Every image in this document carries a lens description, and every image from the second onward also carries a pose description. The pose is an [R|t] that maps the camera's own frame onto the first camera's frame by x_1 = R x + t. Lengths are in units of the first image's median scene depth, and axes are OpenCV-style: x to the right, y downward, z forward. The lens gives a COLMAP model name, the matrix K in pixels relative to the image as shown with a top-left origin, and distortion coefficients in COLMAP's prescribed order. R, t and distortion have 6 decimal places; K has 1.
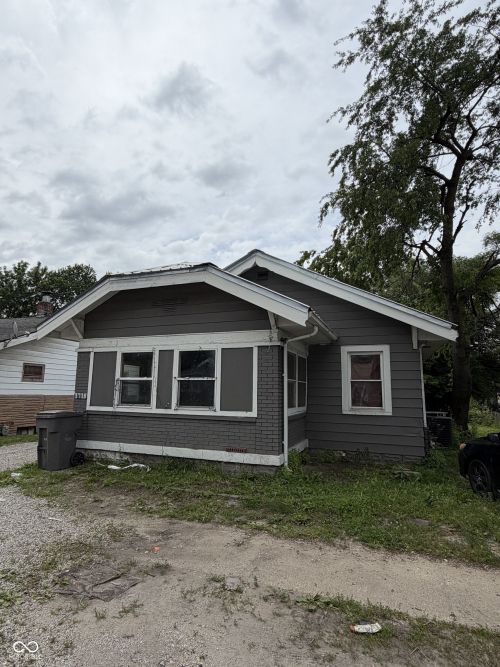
lens RADIAL K [[369.3, 0, 248.7], [0, 369.3, 332.4], [0, 0, 1]] dist [0.011371, 0.000816]
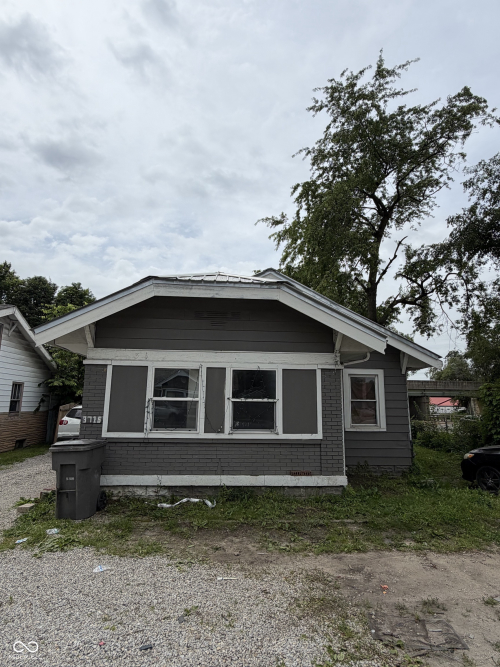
lens RADIAL K [[369.3, 0, 249.8], [0, 369.3, 335.4], [0, 0, 1]] dist [0.011371, 0.000816]
pose [[0.900095, 0.075843, 0.429042, -0.542560], [-0.068826, 0.997119, -0.031871, -0.008297], [-0.430224, -0.000843, 0.902722, 0.145713]]
